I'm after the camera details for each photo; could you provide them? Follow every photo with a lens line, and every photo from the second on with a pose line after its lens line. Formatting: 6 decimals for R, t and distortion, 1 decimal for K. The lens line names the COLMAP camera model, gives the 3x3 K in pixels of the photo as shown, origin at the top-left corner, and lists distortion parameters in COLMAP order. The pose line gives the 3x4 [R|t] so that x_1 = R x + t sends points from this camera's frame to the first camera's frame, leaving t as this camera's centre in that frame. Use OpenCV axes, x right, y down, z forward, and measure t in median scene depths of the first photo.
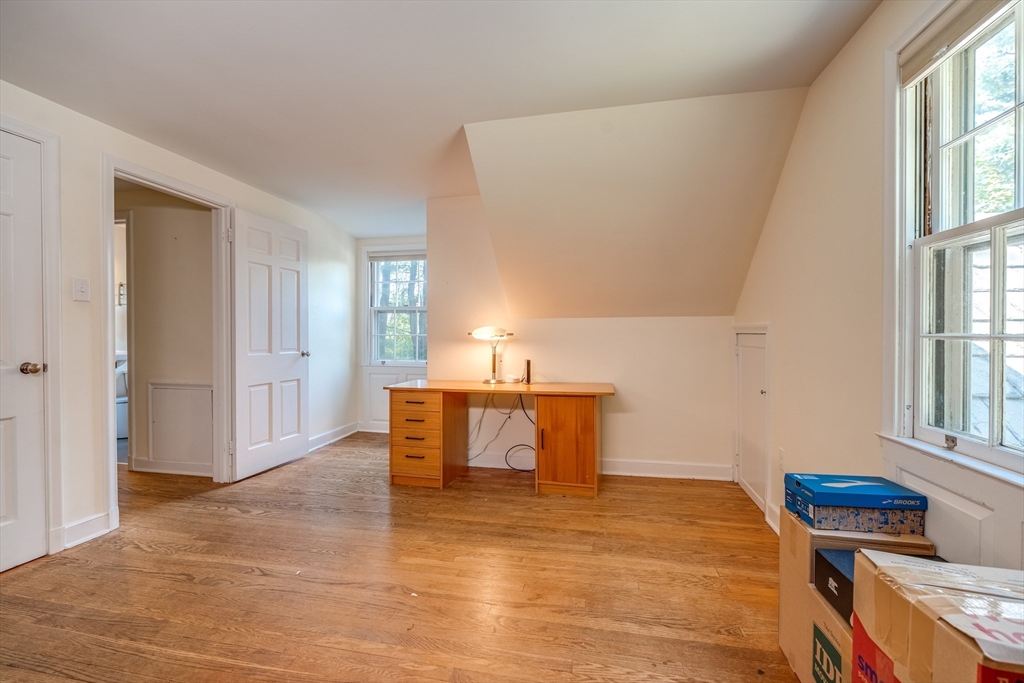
lens RADIAL K [[446.3, 0, 505.6], [0, 446.3, 338.9], [0, 0, 1]] dist [0.001543, -0.001210]
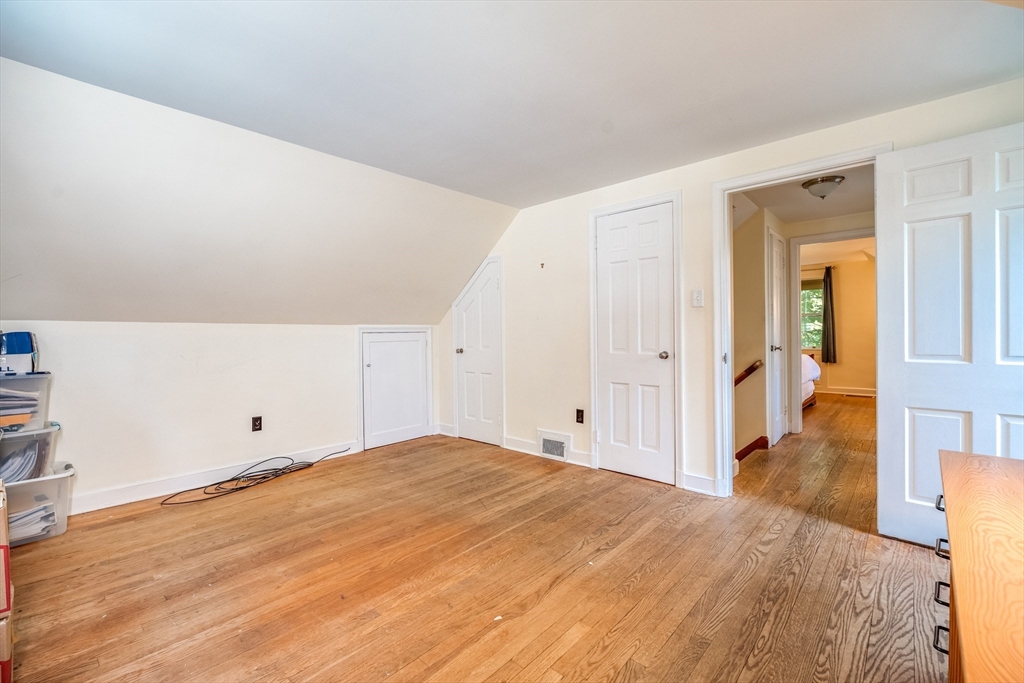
lens RADIAL K [[446.3, 0, 501.9], [0, 446.3, 337.6], [0, 0, 1]] dist [0.001543, -0.001210]
pose [[-0.517028, 0.013676, -0.855859, 0.489307], [0.002445, 0.999892, 0.014501, -0.016527], [0.855965, 0.005405, -0.517006, 1.263156]]
